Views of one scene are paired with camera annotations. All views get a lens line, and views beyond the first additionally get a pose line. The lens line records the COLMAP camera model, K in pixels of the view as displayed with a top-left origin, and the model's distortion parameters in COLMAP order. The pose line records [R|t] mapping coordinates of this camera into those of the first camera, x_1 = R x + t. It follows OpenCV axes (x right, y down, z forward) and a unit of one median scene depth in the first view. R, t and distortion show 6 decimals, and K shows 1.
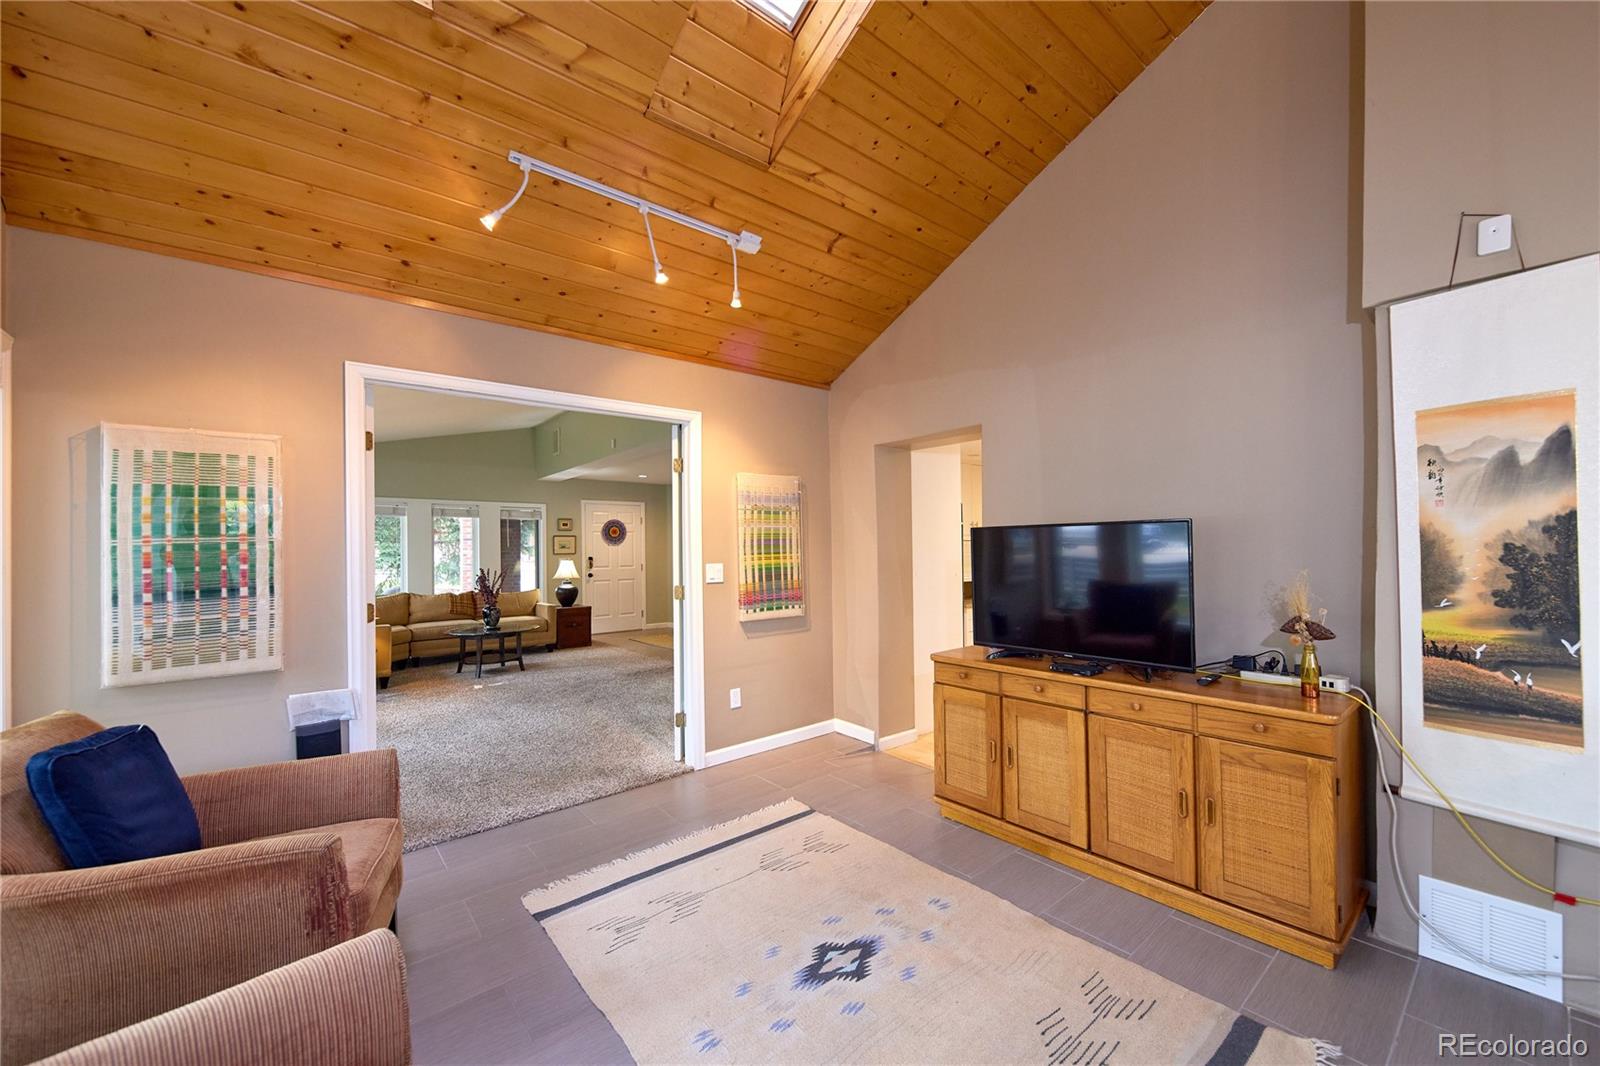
lens RADIAL K [[545.9, 0, 791.9], [0, 545.9, 537.6], [0, 0, 1]] dist [-0.001077, -0.000137]
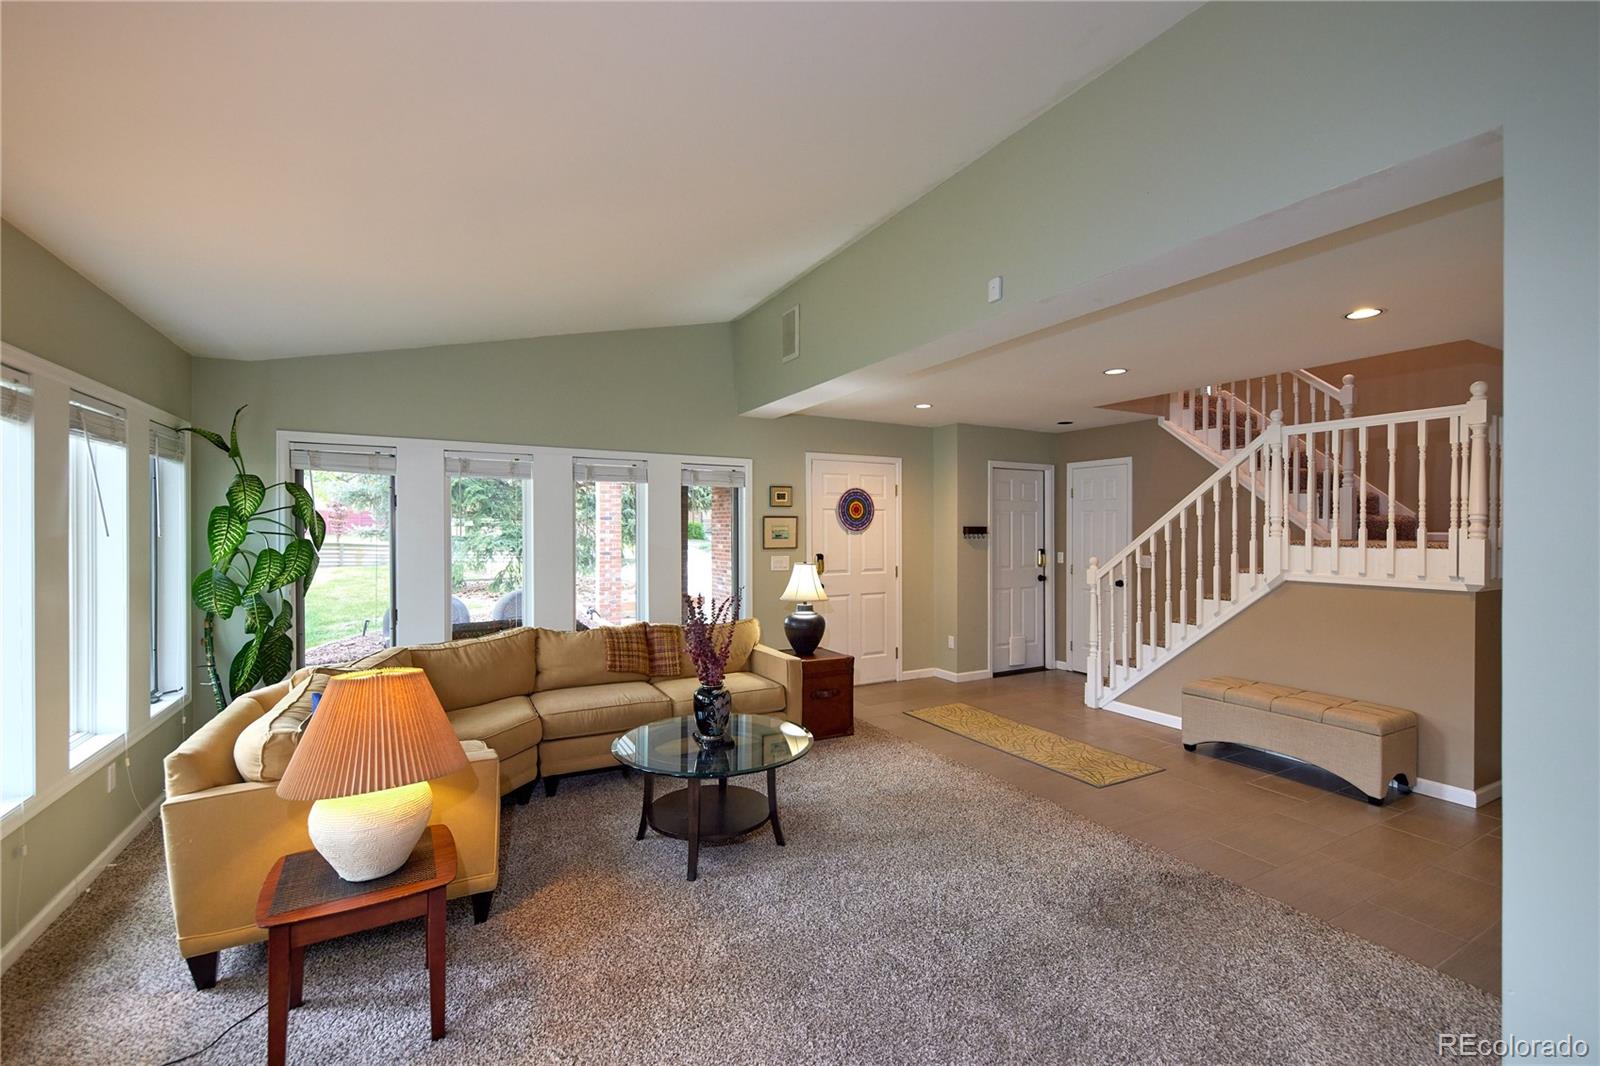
lens RADIAL K [[680.9, 0, 800.0], [0, 680.9, 533.0], [0, 0, 1]] dist [0.000298, 0.000021]
pose [[0.972099, 0.012335, -0.234246, -0.264647], [-0.006300, 0.999629, 0.026495, -0.005545], [0.234486, -0.024280, 0.971816, 0.370920]]
